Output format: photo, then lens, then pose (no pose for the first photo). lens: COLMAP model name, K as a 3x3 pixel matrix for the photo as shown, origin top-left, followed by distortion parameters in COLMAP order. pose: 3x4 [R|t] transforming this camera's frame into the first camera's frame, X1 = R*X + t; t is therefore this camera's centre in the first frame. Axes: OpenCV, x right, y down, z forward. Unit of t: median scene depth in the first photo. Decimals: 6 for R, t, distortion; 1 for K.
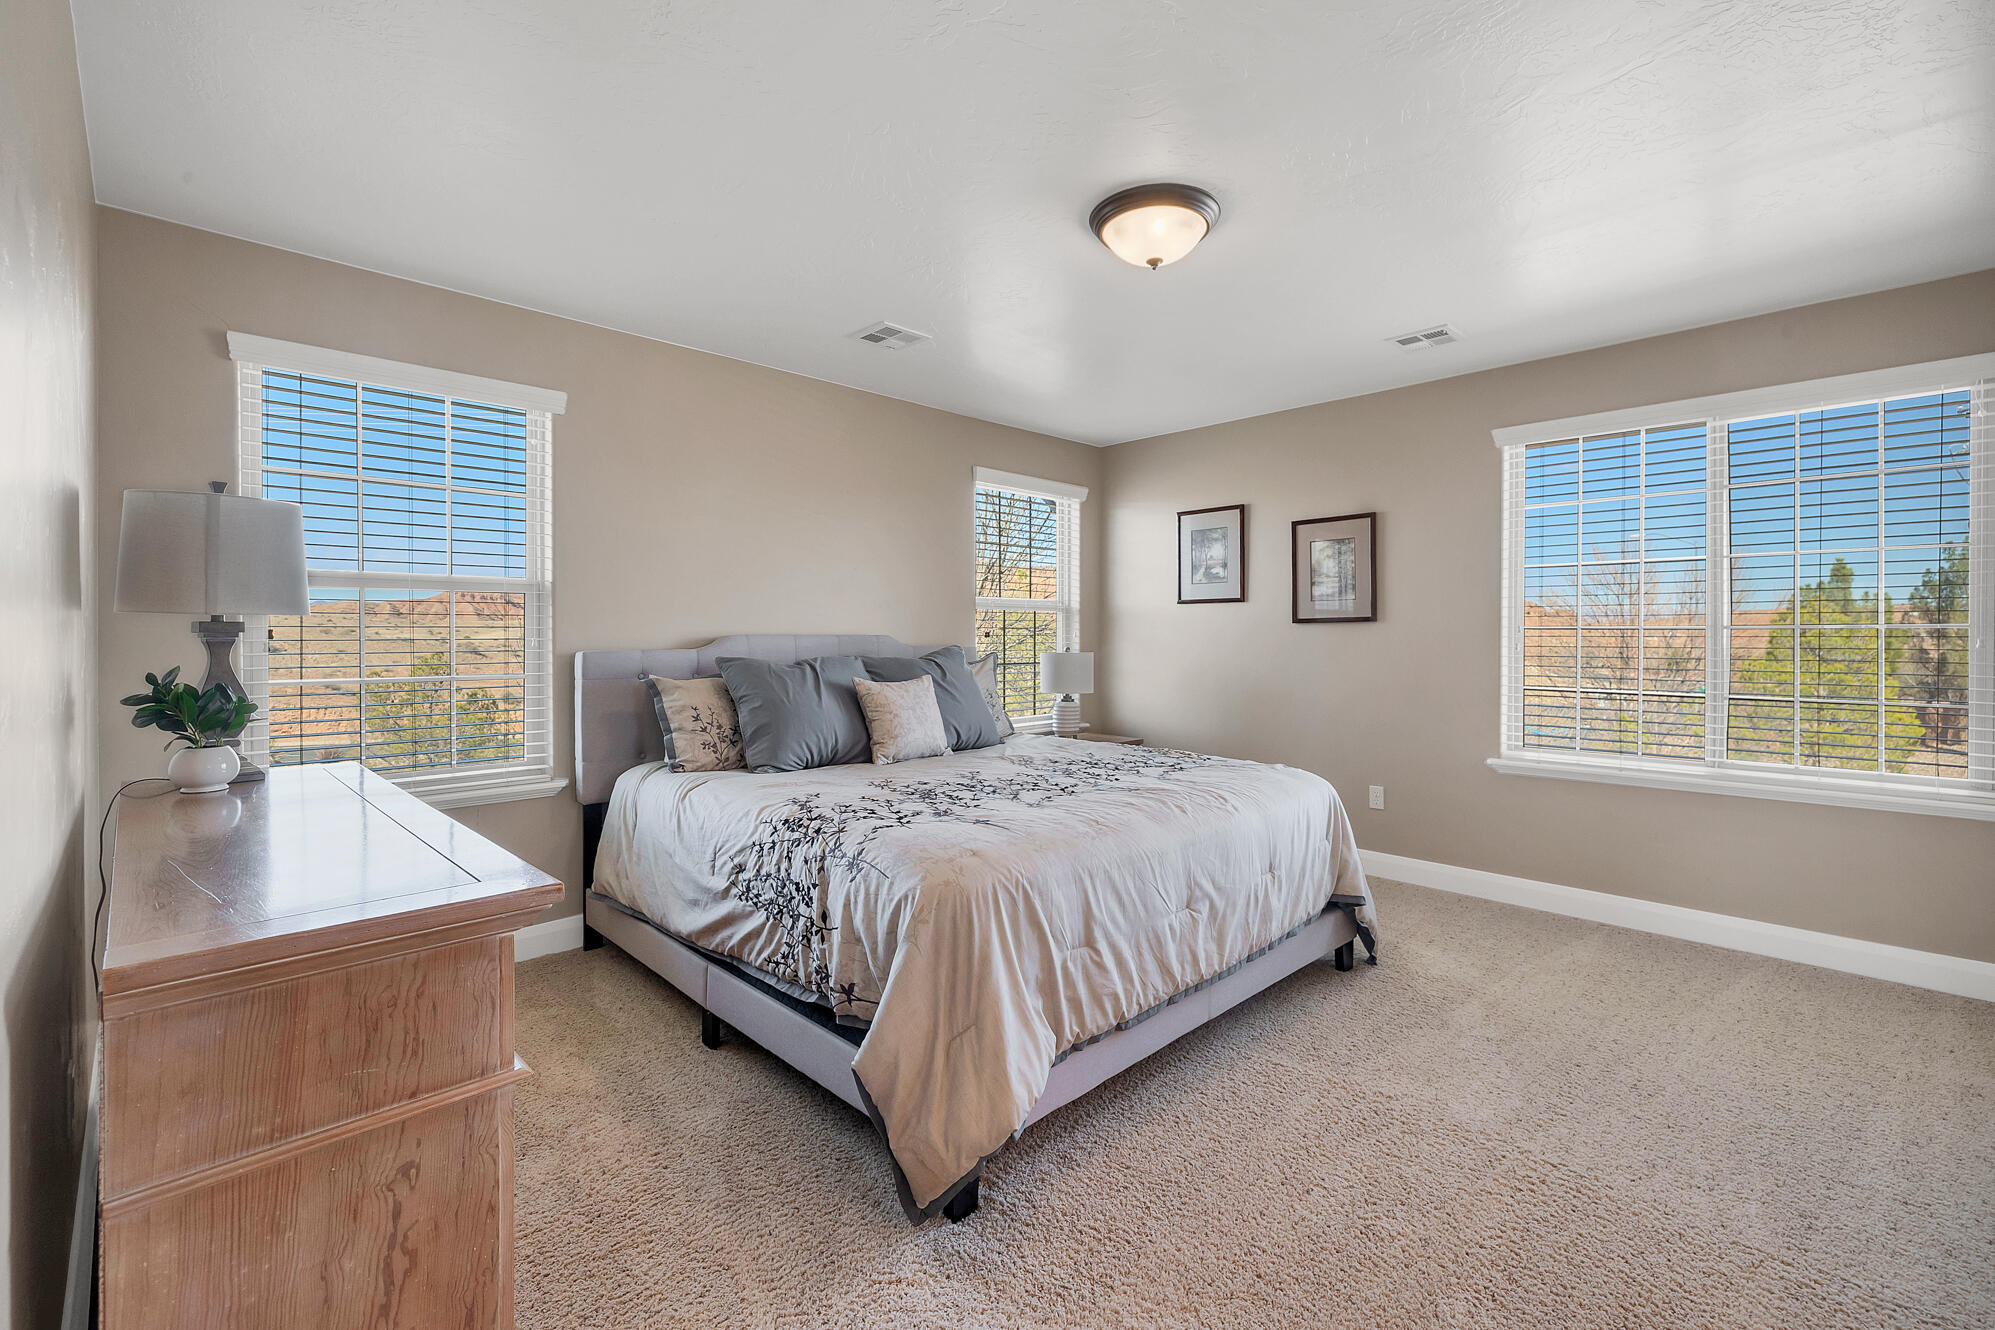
lens RADIAL K [[854.5, 0, 1004.6], [0, 854.5, 645.2], [0, 0, 1]] dist [0.001534, 0.000160]
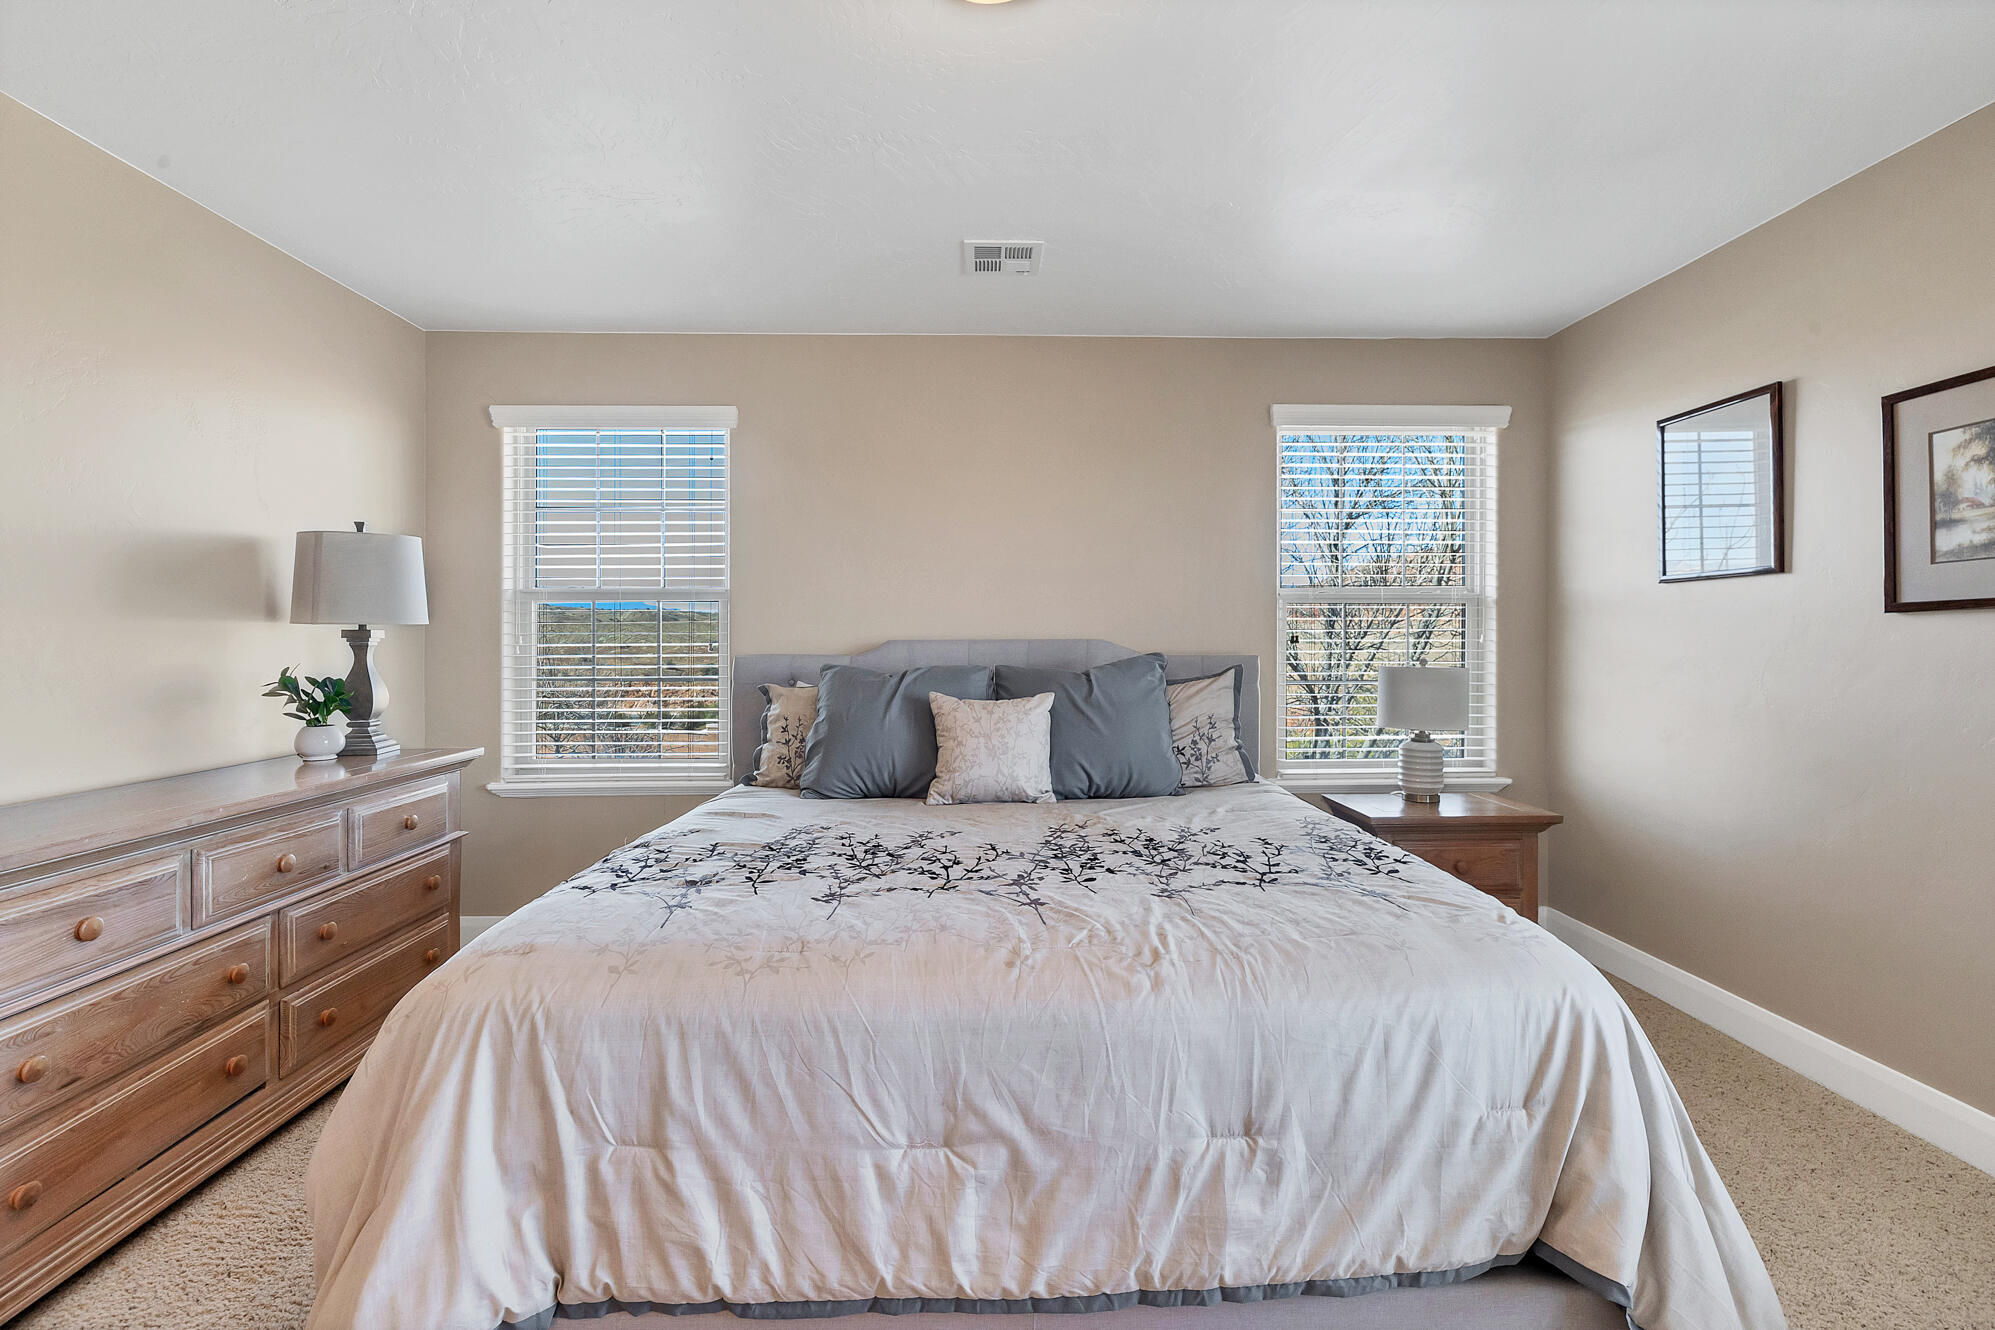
lens RADIAL K [[875.6, 0, 1005.5], [0, 875.6, 642.4], [0, 0, 1]] dist [0.000063, -0.000419]
pose [[0.728450, 0.000228, -0.685099, 0.469724], [-0.006769, 0.999954, -0.006864, -0.004018], [0.685065, 0.009637, 0.728418, 0.473966]]
